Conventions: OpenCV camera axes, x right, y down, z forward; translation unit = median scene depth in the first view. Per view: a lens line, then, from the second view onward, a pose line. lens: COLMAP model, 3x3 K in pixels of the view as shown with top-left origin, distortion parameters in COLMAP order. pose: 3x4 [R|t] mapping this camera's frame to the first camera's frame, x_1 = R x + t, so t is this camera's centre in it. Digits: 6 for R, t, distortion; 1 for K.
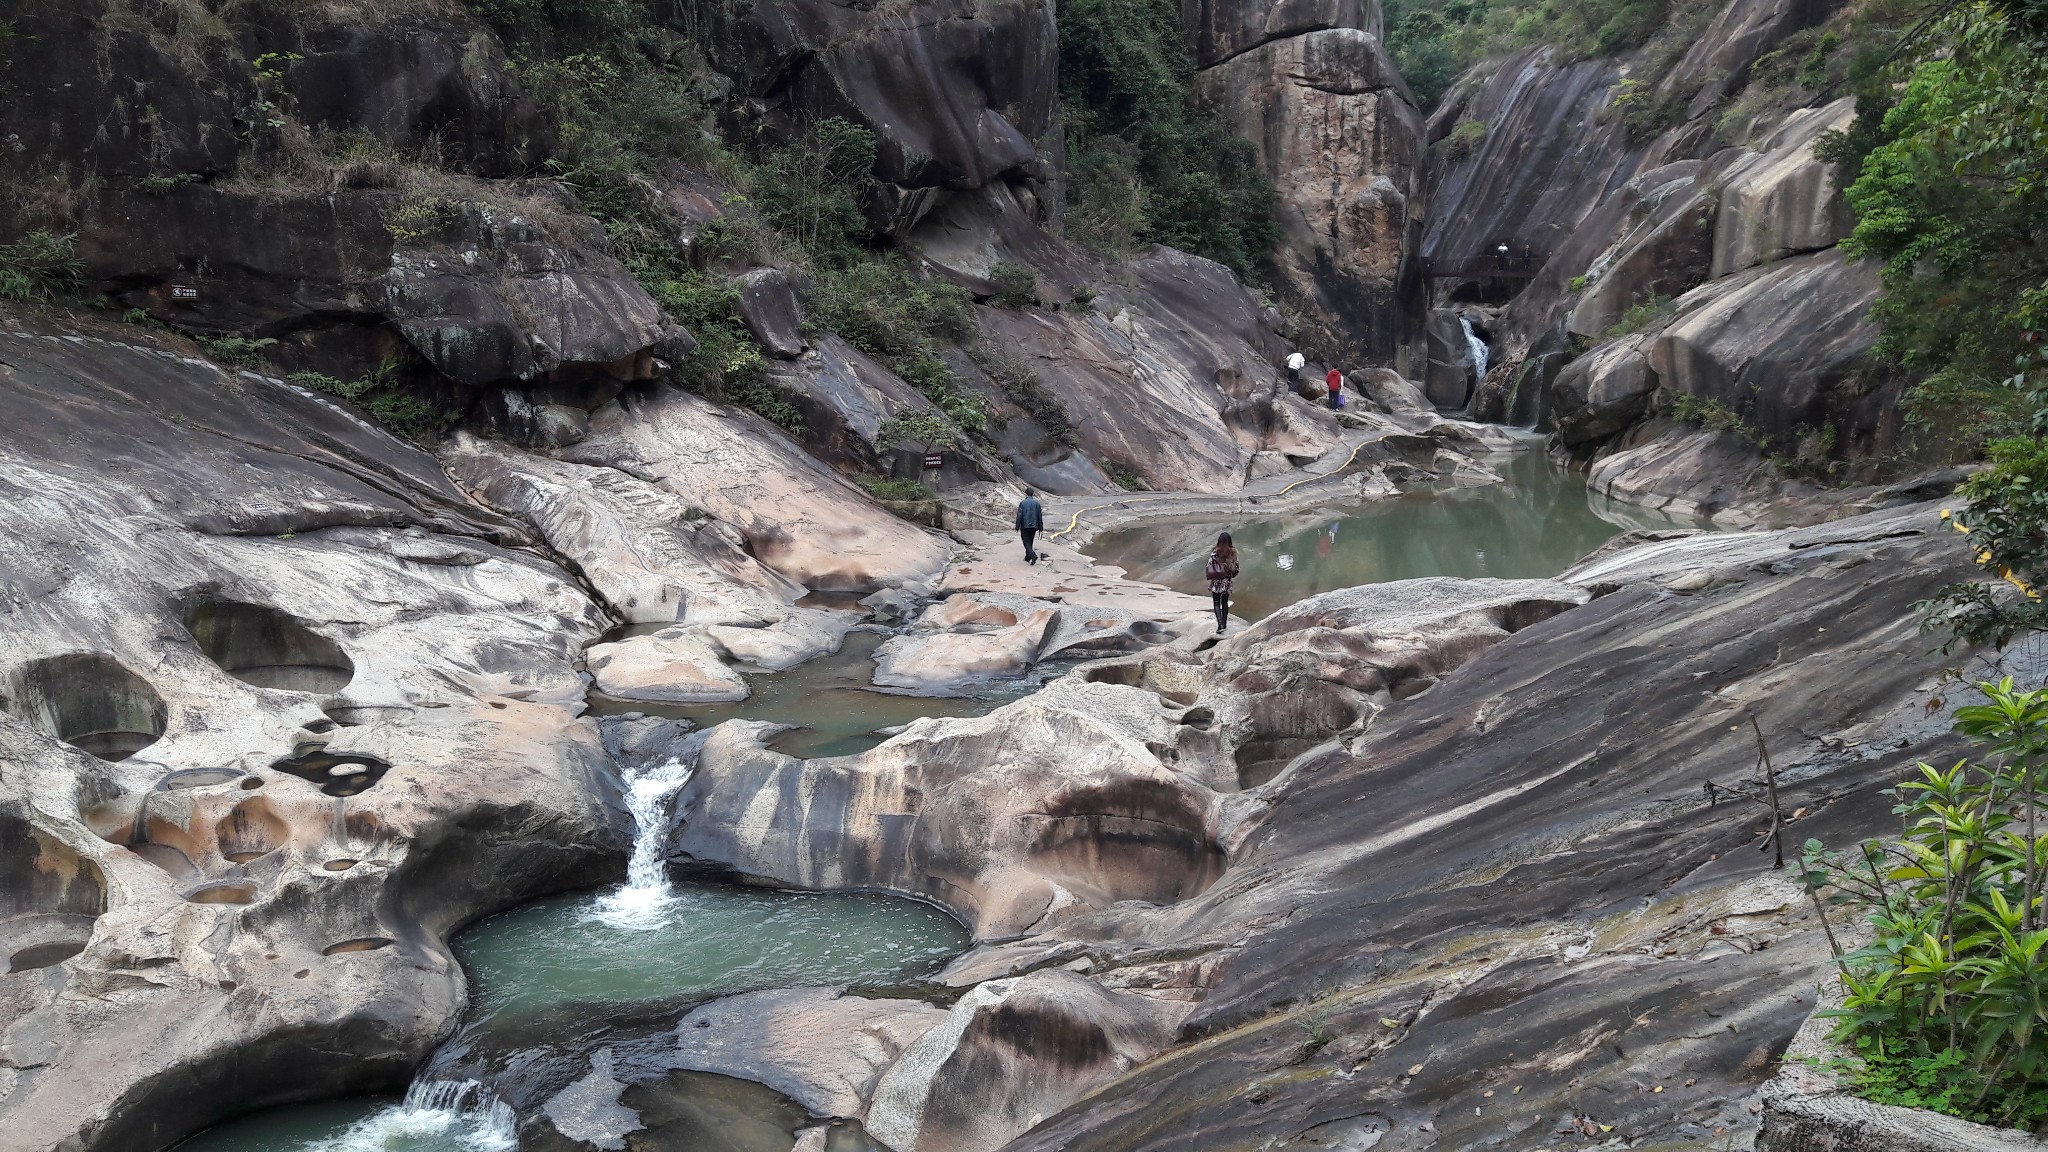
lens RADIAL K [[1698.5, 0, 1019.0], [0, 1698.5, 590.1], [0, 0, 1]] dist [0.035895, -0.076719]
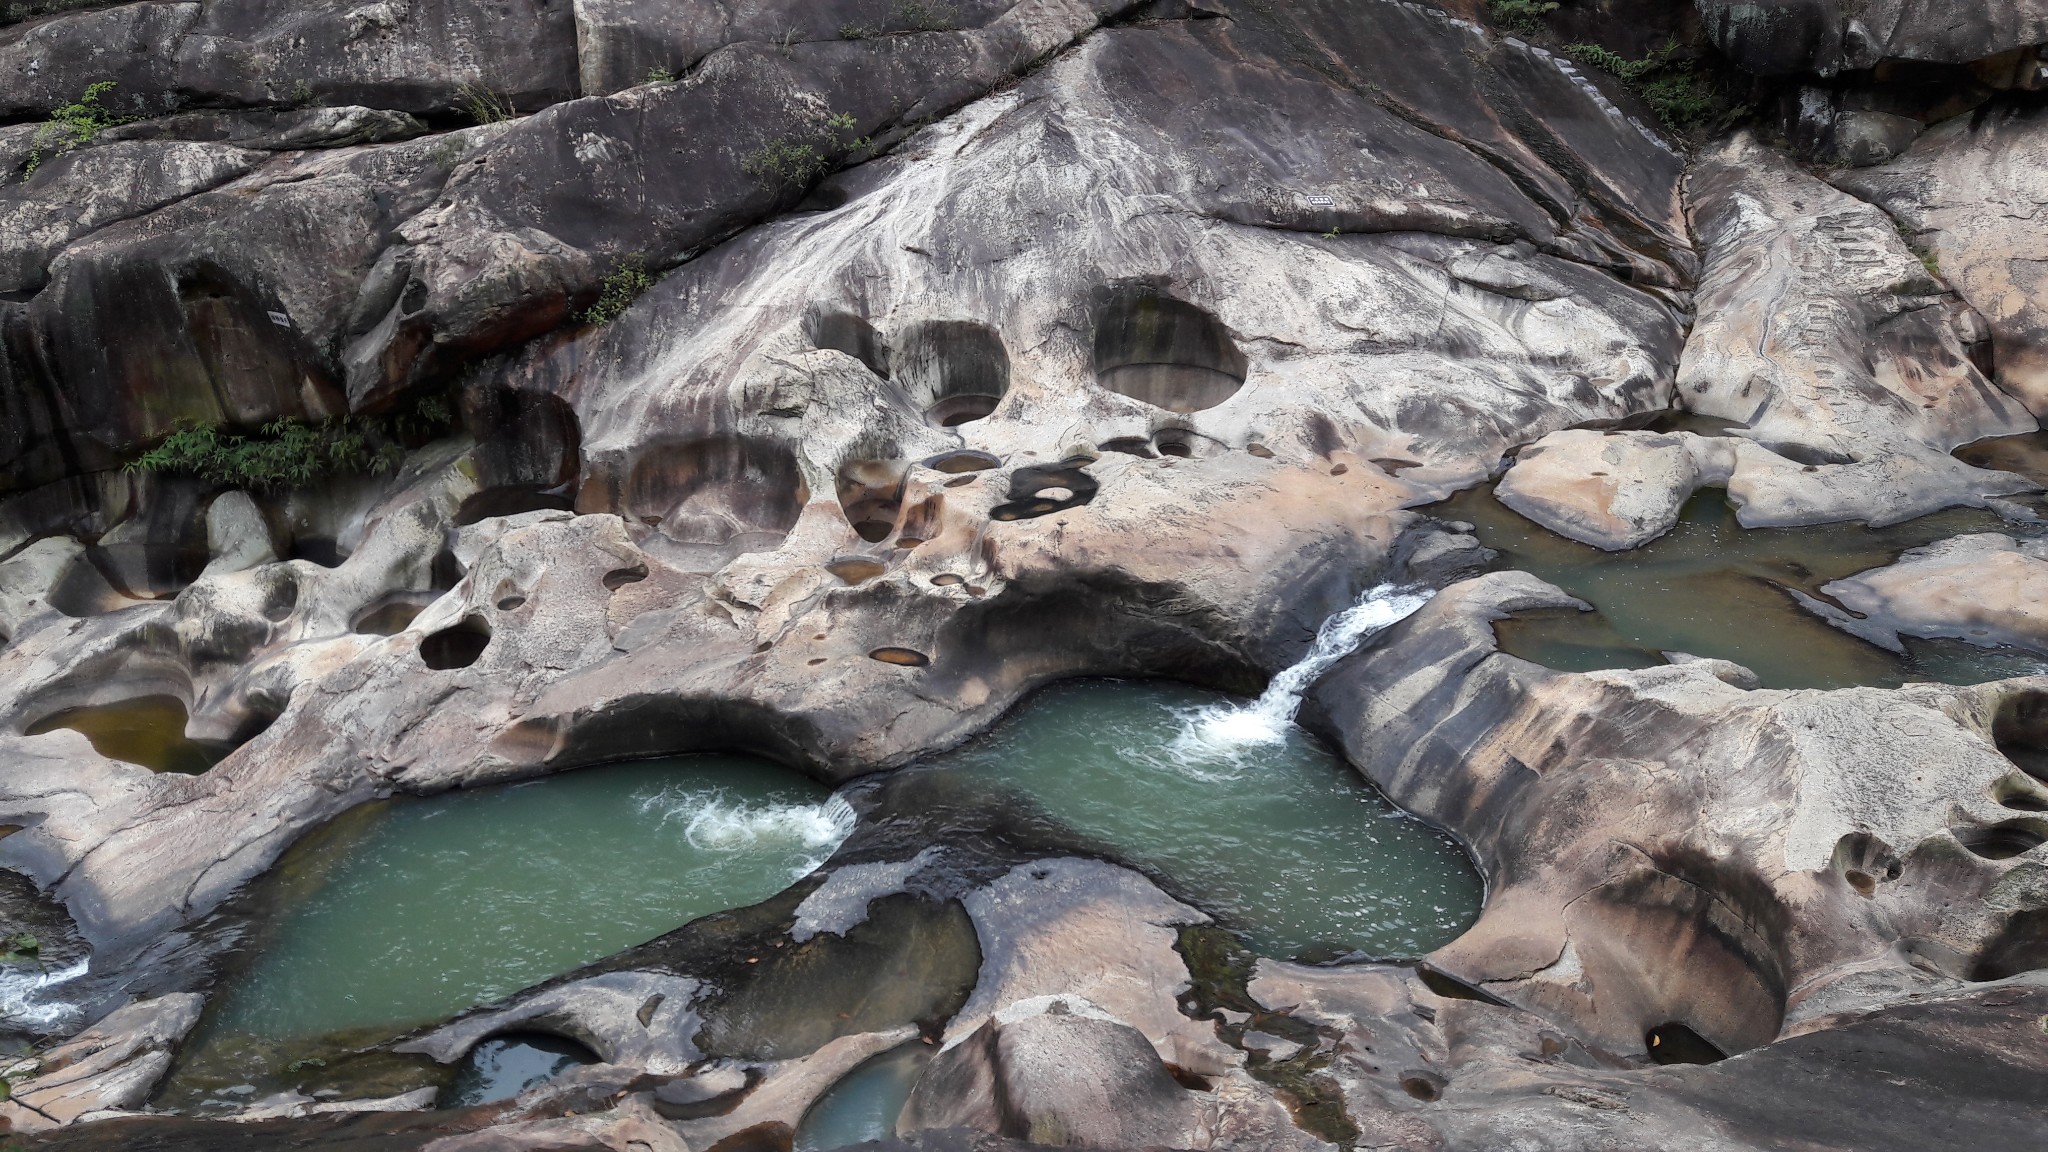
lens RADIAL K [[1698.5, 0, 1013.4], [0, 1698.5, 563.9], [0, 0, 1]] dist [0.035895, -0.076719]
pose [[0.497320, 0.338003, -0.799016, 0.239810], [-0.156088, 0.940816, 0.300836, -0.089447], [0.853411, -0.024895, 0.520645, 0.247774]]
